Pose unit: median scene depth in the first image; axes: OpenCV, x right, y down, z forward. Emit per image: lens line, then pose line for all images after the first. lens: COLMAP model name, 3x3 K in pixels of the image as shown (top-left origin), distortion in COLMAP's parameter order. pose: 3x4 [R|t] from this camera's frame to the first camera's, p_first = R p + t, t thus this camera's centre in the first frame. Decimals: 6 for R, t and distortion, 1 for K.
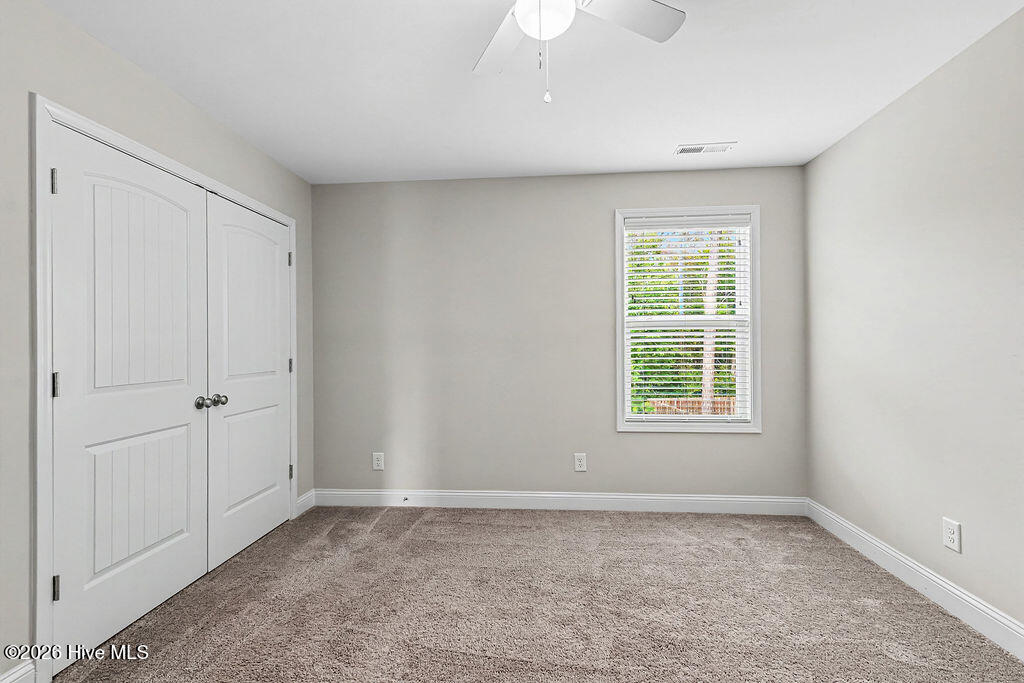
lens RADIAL K [[526.0, 0, 500.6], [0, 526.0, 345.2], [0, 0, 1]] dist [0.026059, -0.000666]
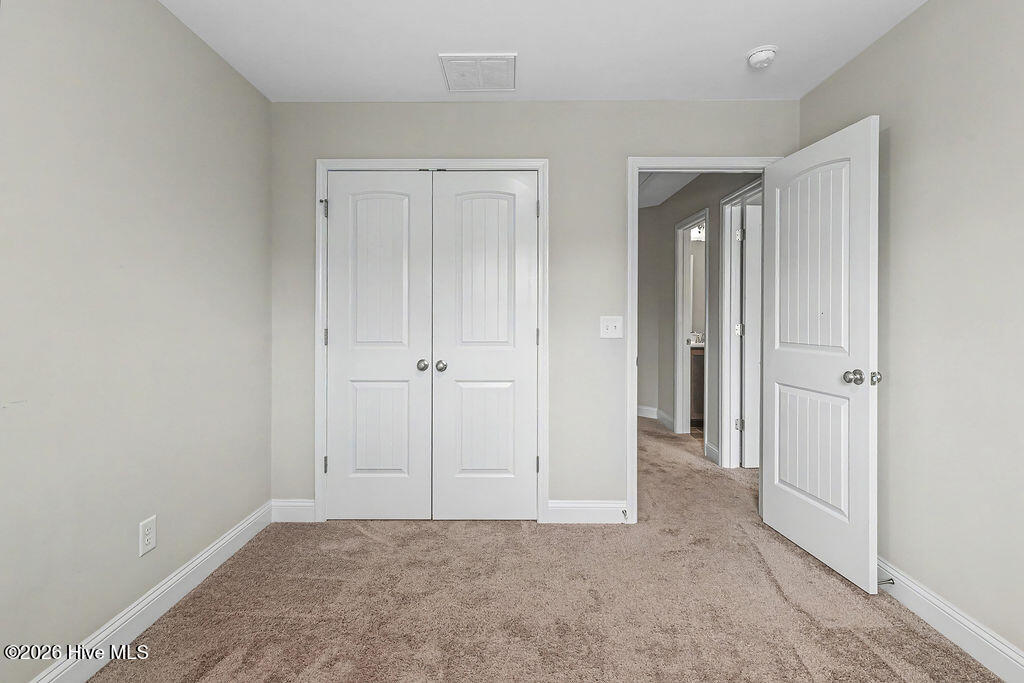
lens RADIAL K [[318.0, 0, 513.5], [0, 318.0, 314.4], [0, 0, 1]] dist [-0.000021, 0.000004]
pose [[0.088472, 0.010632, -0.996022, 0.115382], [0.005054, 0.999925, 0.011123, -0.003682], [0.996066, -0.006018, 0.088412, 1.101651]]
